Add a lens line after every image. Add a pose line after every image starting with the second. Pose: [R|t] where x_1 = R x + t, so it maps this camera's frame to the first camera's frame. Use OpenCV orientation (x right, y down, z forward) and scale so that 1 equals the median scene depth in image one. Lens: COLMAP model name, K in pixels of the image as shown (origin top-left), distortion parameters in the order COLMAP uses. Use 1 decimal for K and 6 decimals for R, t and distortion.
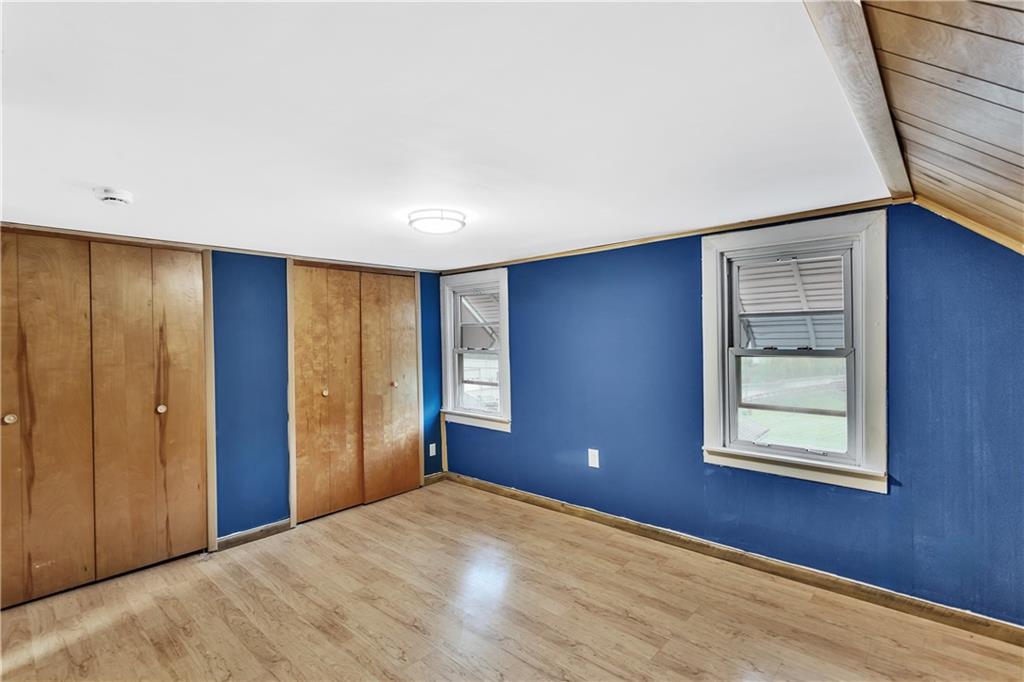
lens RADIAL K [[491.3, 0, 510.5], [0, 491.3, 336.4], [0, 0, 1]] dist [0.000518, 0.000637]
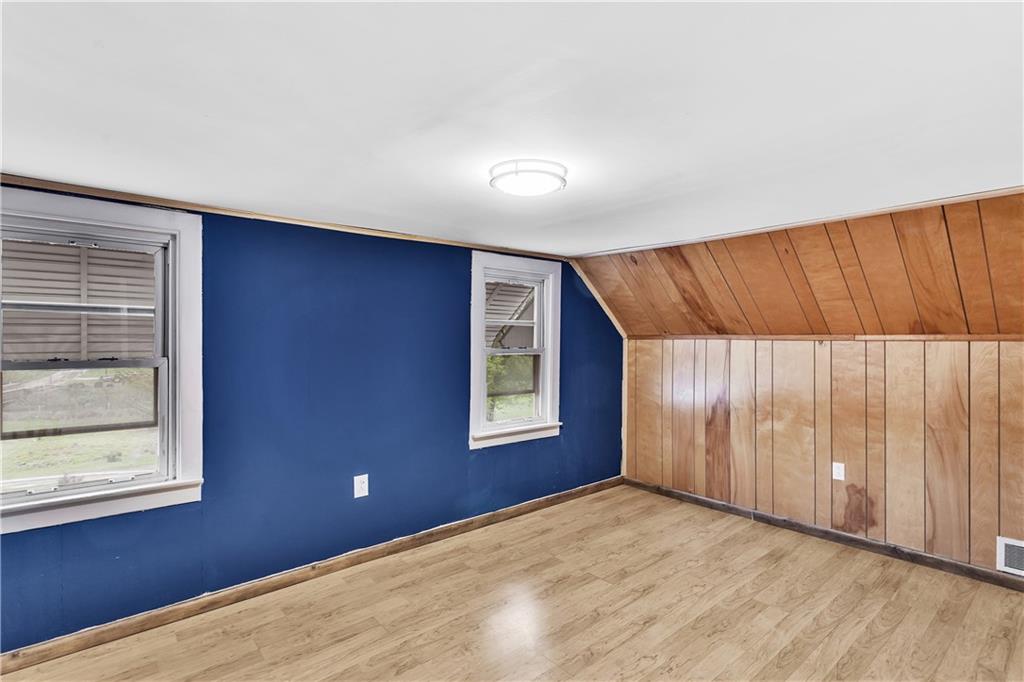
lens RADIAL K [[498.4, 0, 512.0], [0, 498.4, 341.0], [0, 0, 1]] dist [-0.000316, 0.000188]
pose [[0.122479, 0.010614, 0.992414, -0.729506], [0.000891, 0.999941, -0.010804, 0.018381], [-0.992471, 0.002208, 0.122463, 0.755600]]
